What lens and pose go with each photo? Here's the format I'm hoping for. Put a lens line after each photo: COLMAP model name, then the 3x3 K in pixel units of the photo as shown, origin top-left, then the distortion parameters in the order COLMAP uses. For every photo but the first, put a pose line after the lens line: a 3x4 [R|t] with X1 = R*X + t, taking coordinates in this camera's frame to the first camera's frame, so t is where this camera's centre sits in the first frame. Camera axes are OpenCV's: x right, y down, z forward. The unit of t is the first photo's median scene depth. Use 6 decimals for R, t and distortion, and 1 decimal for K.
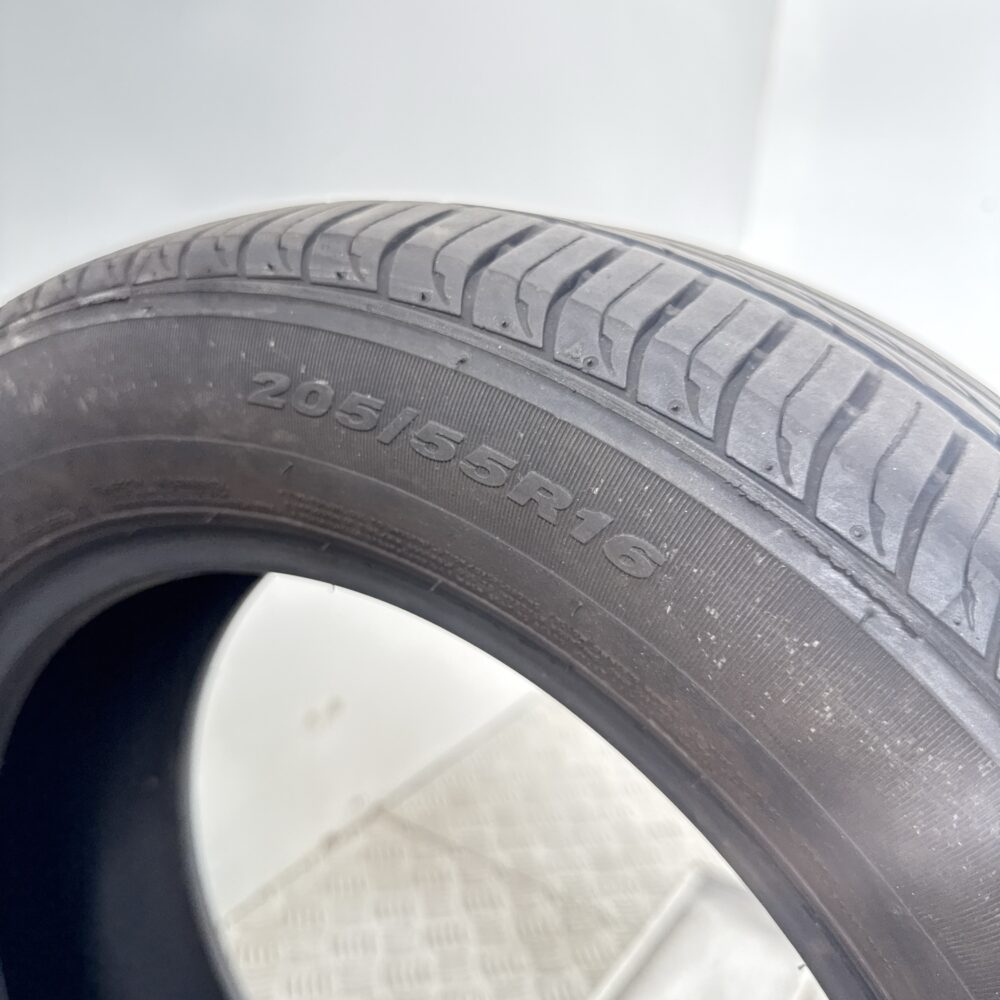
lens RADIAL K [[1037.8, 0, 500.0], [0, 1037.8, 500.0], [0, 0, 1]] dist [0.138668, -0.514913]
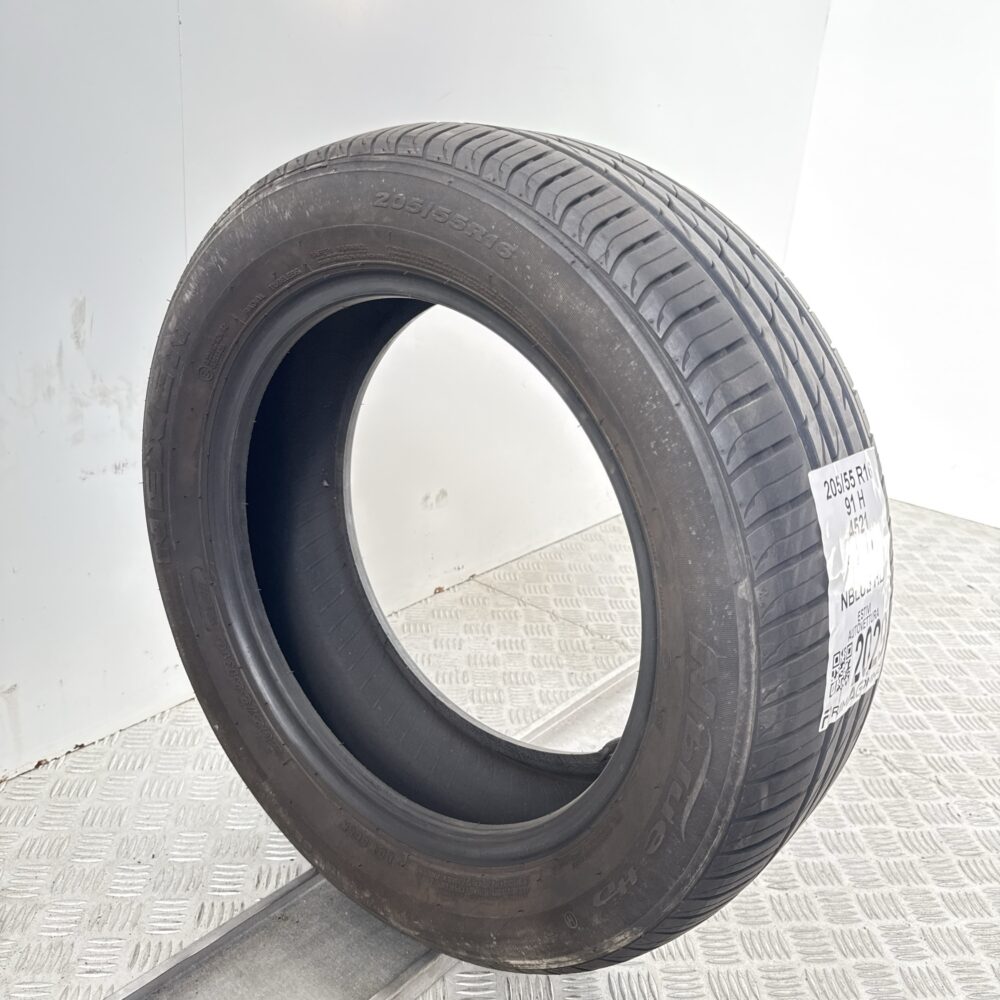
lens RADIAL K [[949.6, 0, 500.0], [0, 949.6, 500.0], [0, 0, 1]] dist [0.142611, -0.330495]
pose [[0.991324, 0.035502, -0.126559, 0.394367], [-0.025953, 0.996746, 0.076318, 0.447412], [0.128857, -0.072371, 0.989019, -1.357613]]
